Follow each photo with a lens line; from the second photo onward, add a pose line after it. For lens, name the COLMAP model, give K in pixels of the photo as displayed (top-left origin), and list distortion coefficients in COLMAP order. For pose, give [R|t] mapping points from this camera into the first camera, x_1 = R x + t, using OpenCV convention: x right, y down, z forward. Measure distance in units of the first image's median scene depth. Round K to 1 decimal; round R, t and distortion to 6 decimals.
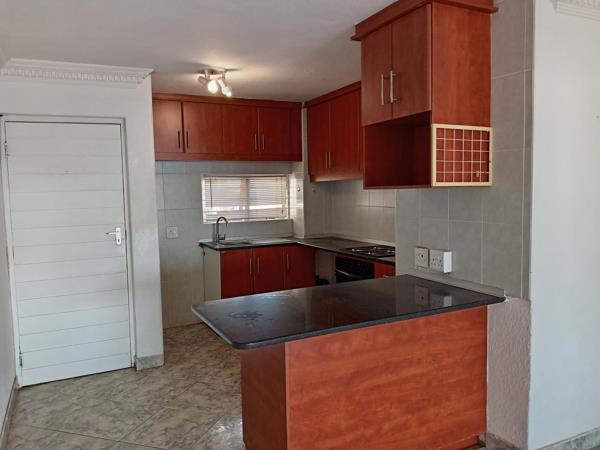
lens RADIAL K [[483.8, 0, 302.4], [0, 483.8, 224.8], [0, 0, 1]] dist [0.062343, -0.109644]
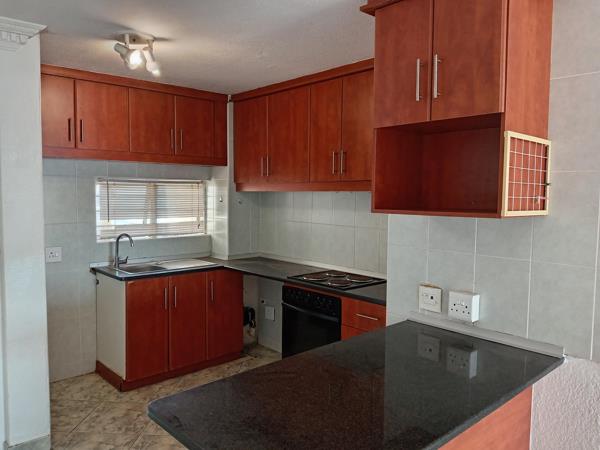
lens RADIAL K [[483.8, 0, 304.4], [0, 483.8, 224.4], [0, 0, 1]] dist [0.062343, -0.109644]
pose [[0.961895, 0.012609, 0.273129, -0.136363], [-0.010538, 0.999904, -0.009049, -0.036209], [-0.273216, 0.005826, 0.961935, 0.237761]]
